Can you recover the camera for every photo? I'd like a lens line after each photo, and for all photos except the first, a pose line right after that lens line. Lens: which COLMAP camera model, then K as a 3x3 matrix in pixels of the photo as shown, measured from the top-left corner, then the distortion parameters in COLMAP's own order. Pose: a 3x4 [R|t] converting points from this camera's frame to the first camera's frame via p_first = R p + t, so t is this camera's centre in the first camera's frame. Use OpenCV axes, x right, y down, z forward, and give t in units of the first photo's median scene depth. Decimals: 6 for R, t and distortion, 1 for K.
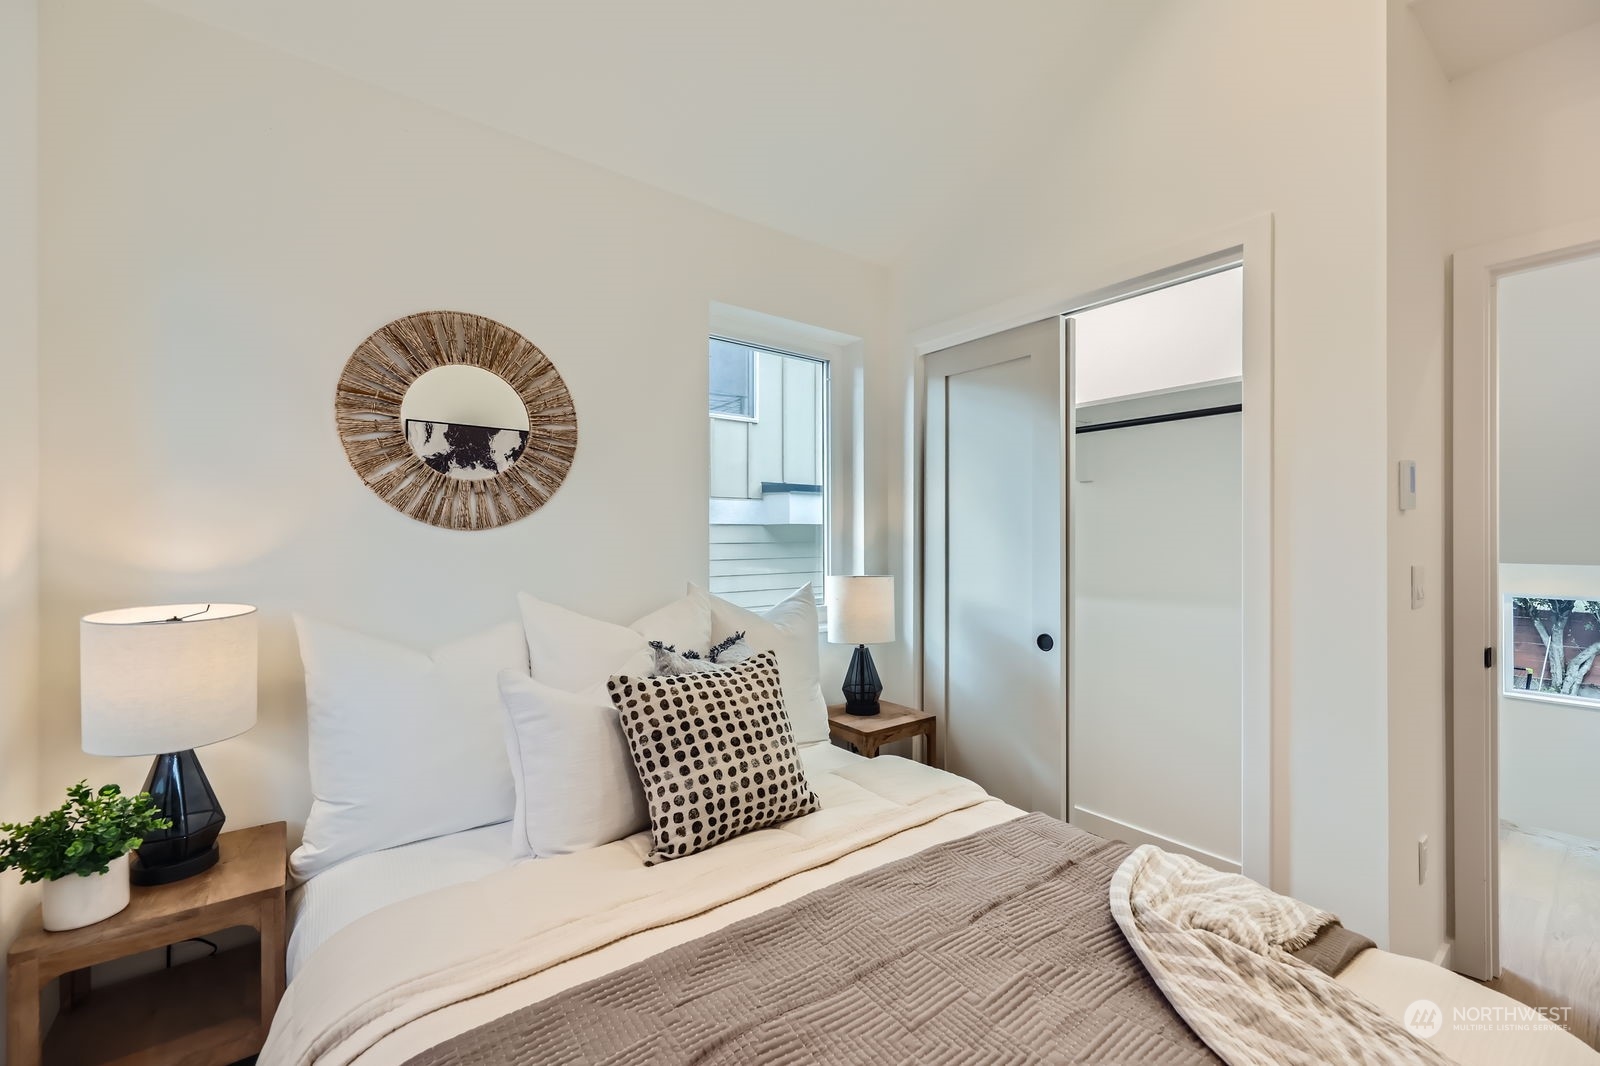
lens RADIAL K [[664.2, 0, 800.0], [0, 664.2, 533.0], [0, 0, 1]] dist [-0.001706, -0.000201]
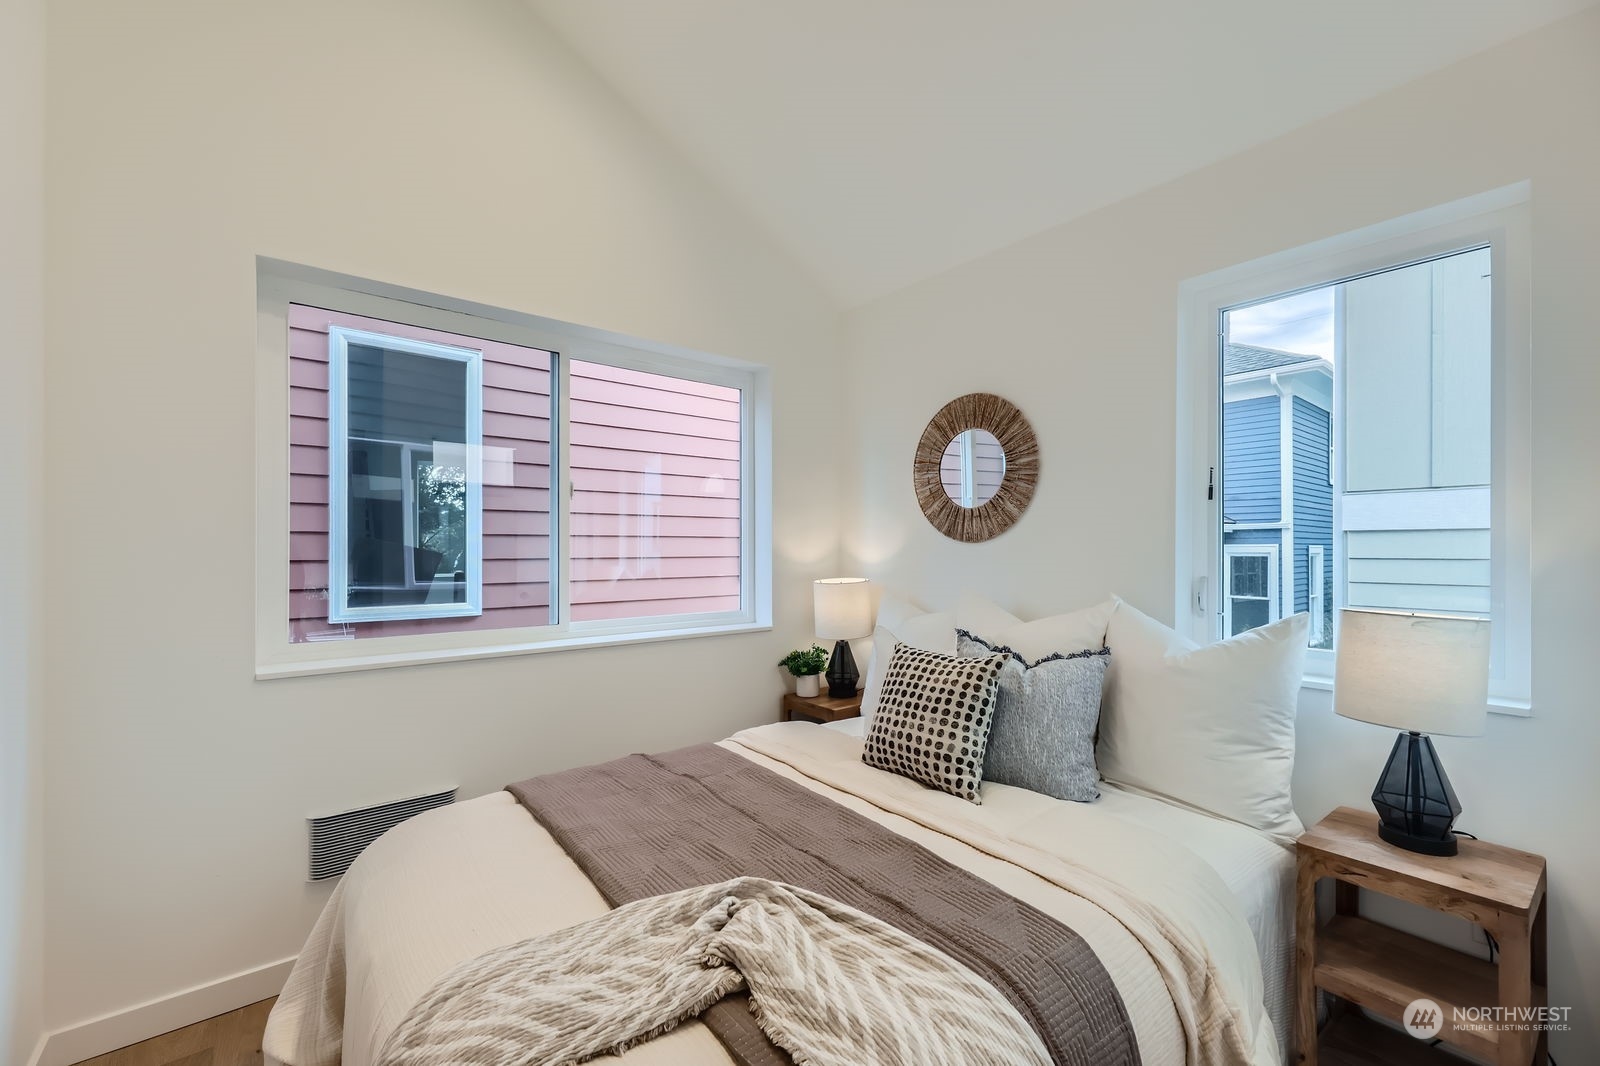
lens RADIAL K [[655.4, 0, 797.3], [0, 655.4, 547.0], [0, 0, 1]] dist [0.000502, -0.000136]
pose [[0.010987, 0.001299, -0.999939, 1.152499], [0.002427, 0.999996, 0.001326, 0.002981], [0.999937, -0.002442, 0.010984, 0.749936]]
